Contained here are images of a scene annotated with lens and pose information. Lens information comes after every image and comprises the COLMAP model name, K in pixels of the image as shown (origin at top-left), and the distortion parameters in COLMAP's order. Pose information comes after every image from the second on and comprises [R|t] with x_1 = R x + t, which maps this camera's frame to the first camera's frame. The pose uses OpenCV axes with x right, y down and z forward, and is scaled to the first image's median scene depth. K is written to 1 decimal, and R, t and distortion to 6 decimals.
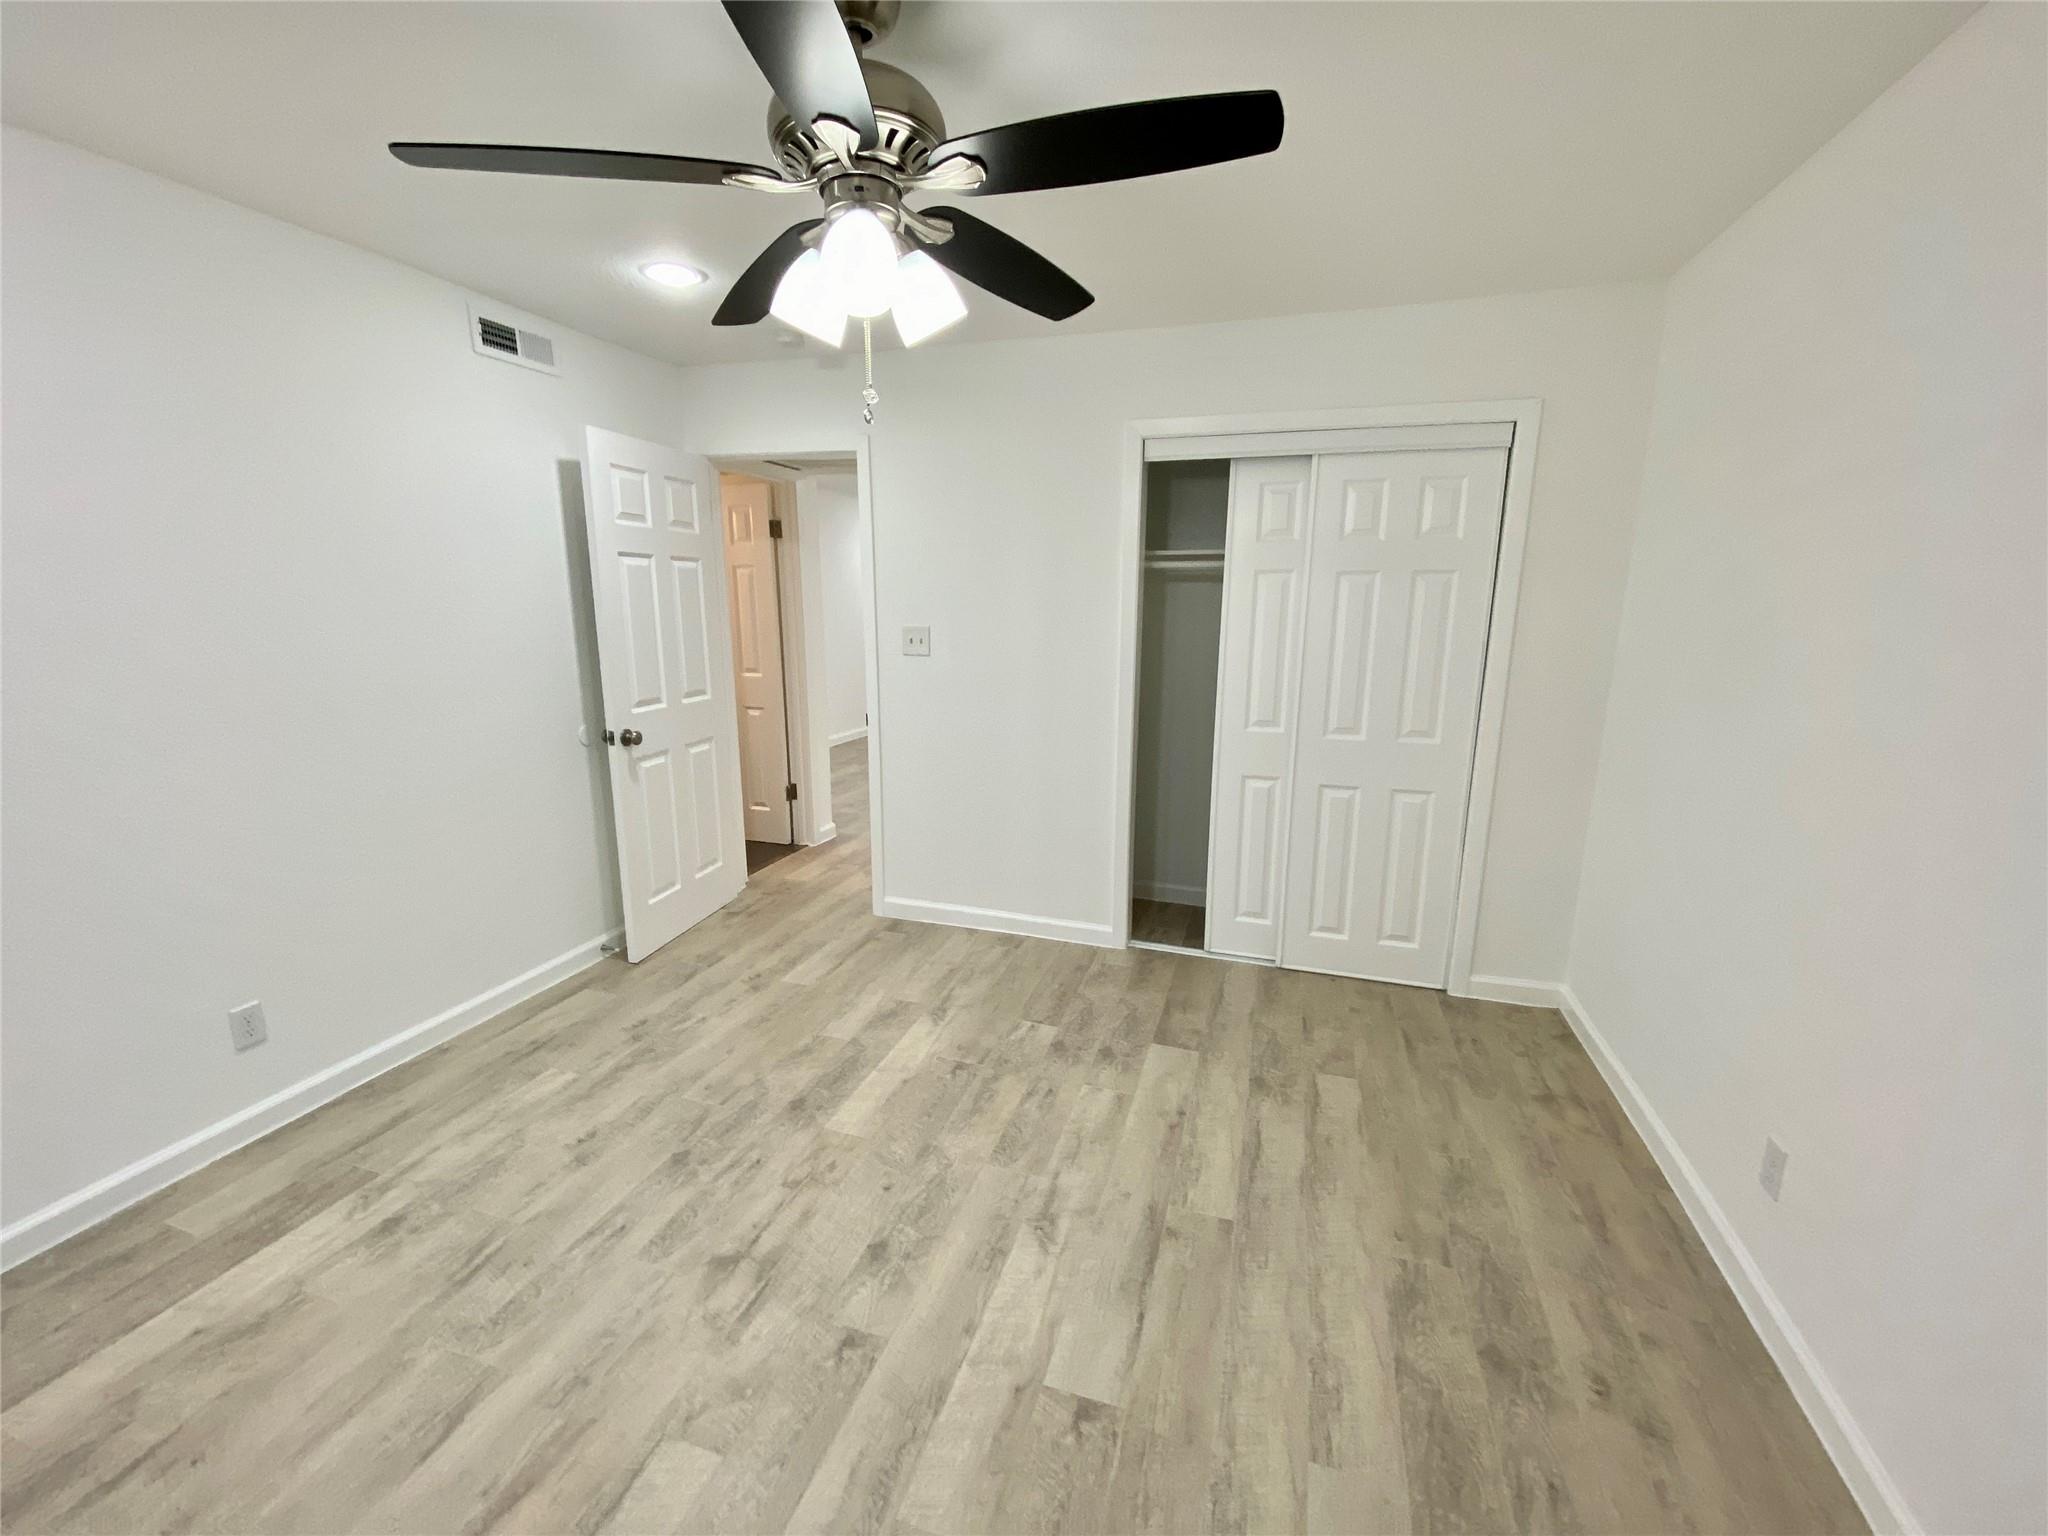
lens RADIAL K [[818.3, 0, 1029.2], [0, 818.3, 768.6], [0, 0, 1]] dist [-0.001521, -0.012533]
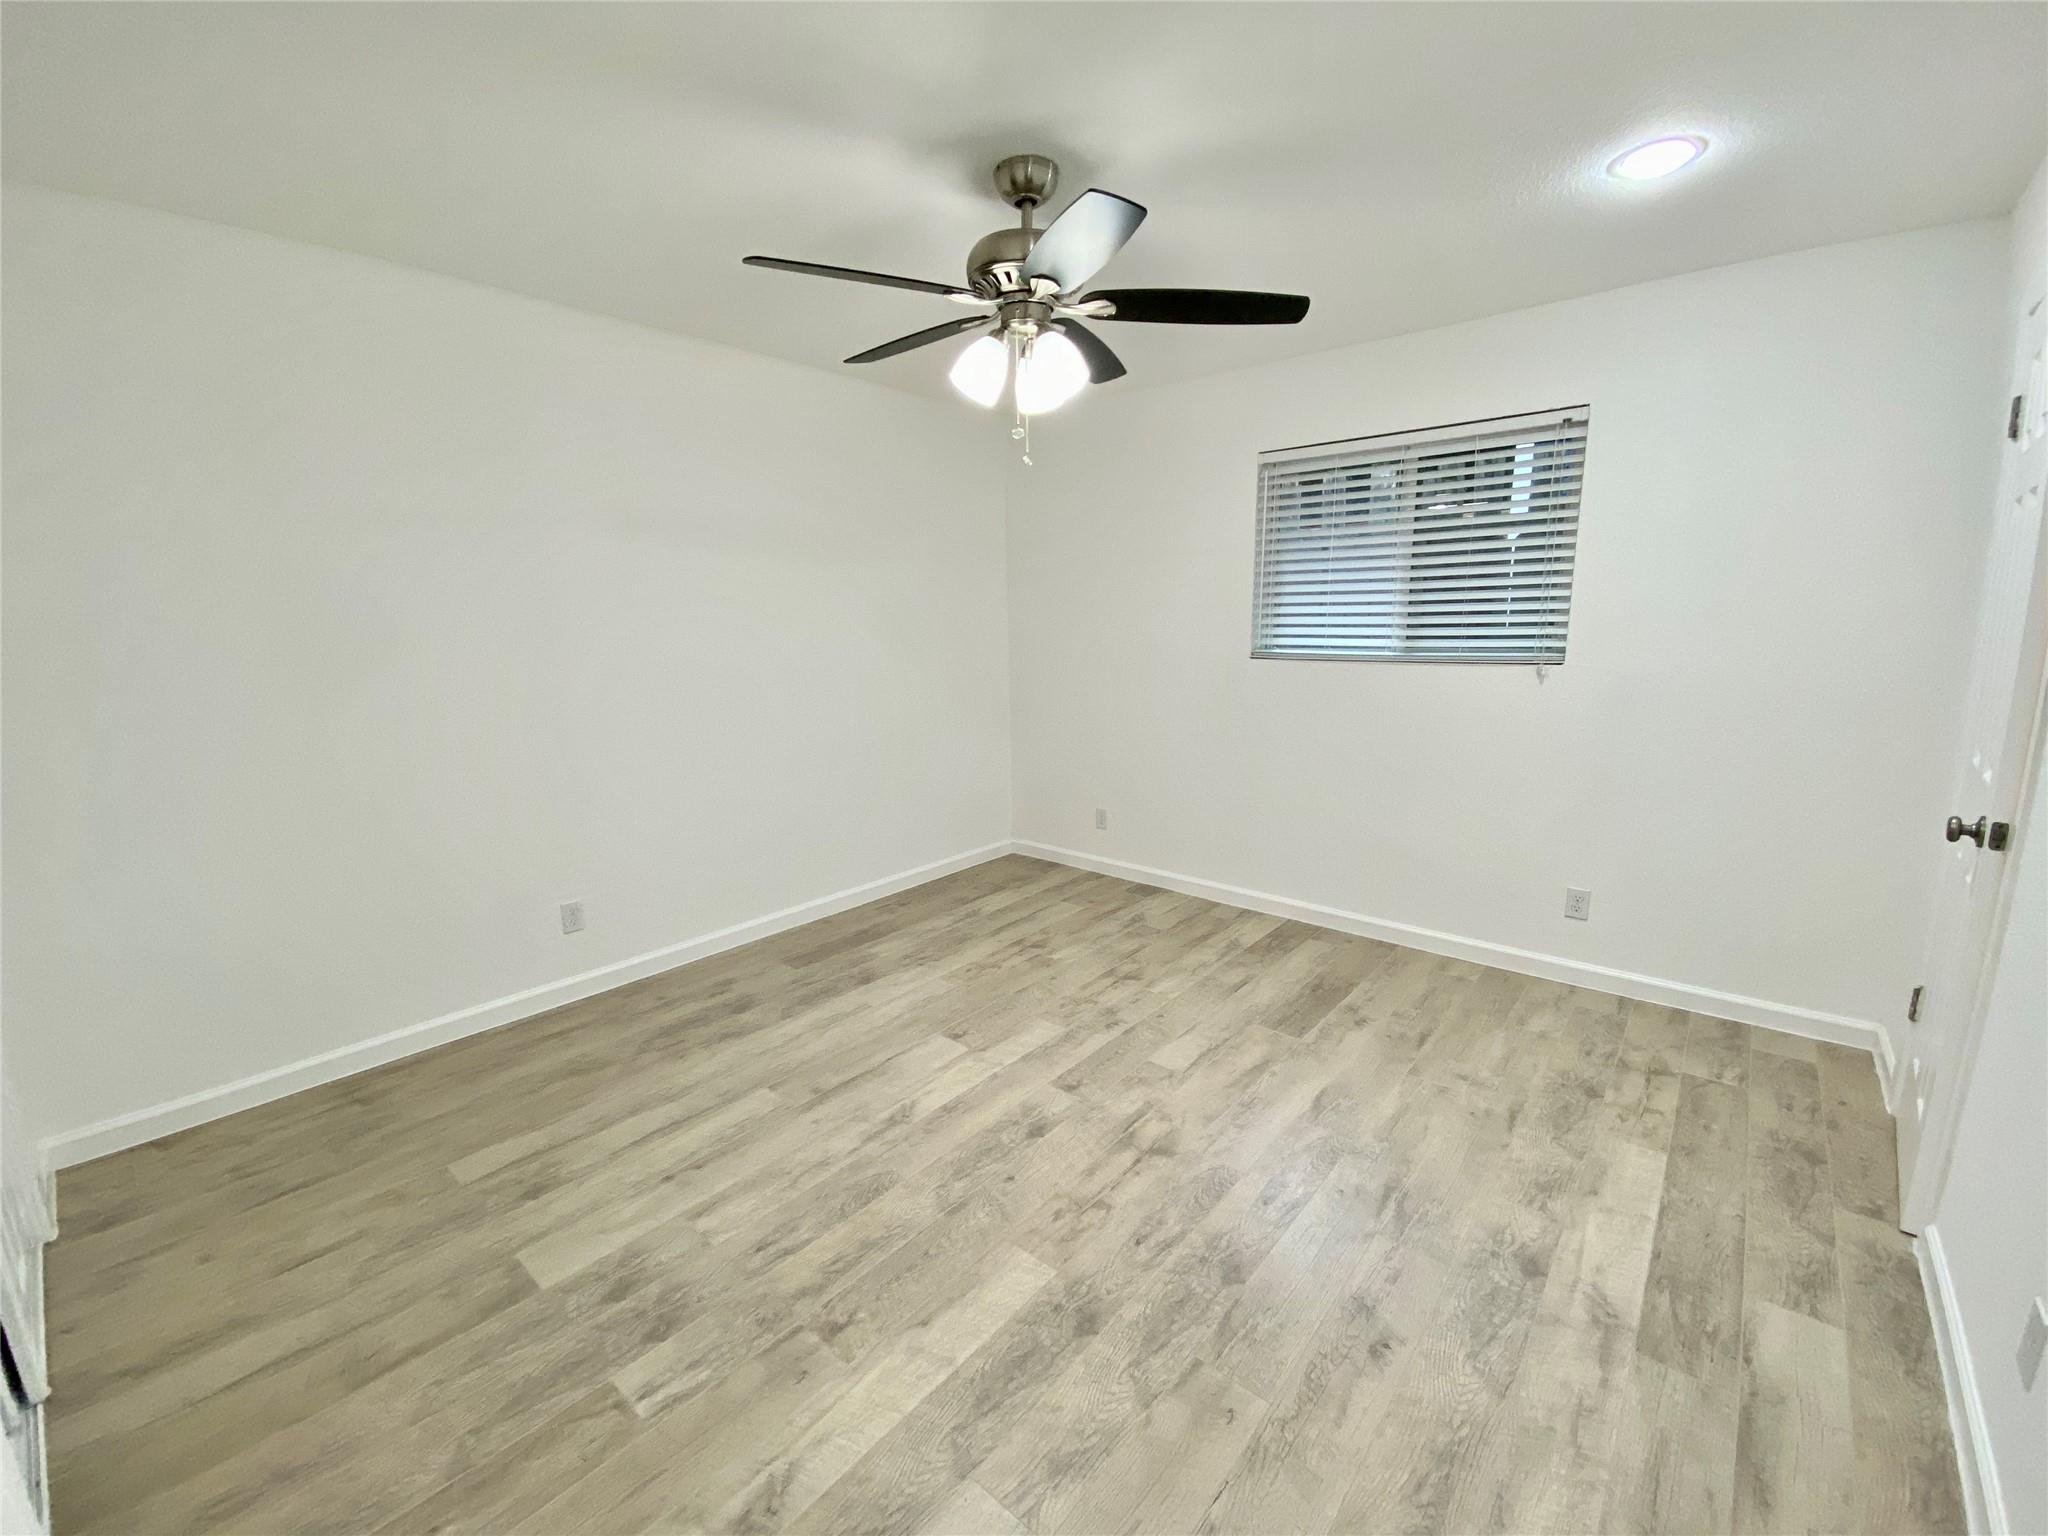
lens RADIAL K [[833.2, 0, 1024.0], [0, 833.2, 768.0], [0, 0, 1]] dist [0.025235, -0.024707]
pose [[-0.917729, -0.070623, 0.390879, -0.545535], [0.085524, 0.925853, 0.368079, -0.316194], [-0.387891, 0.371226, -0.843642, 1.649227]]
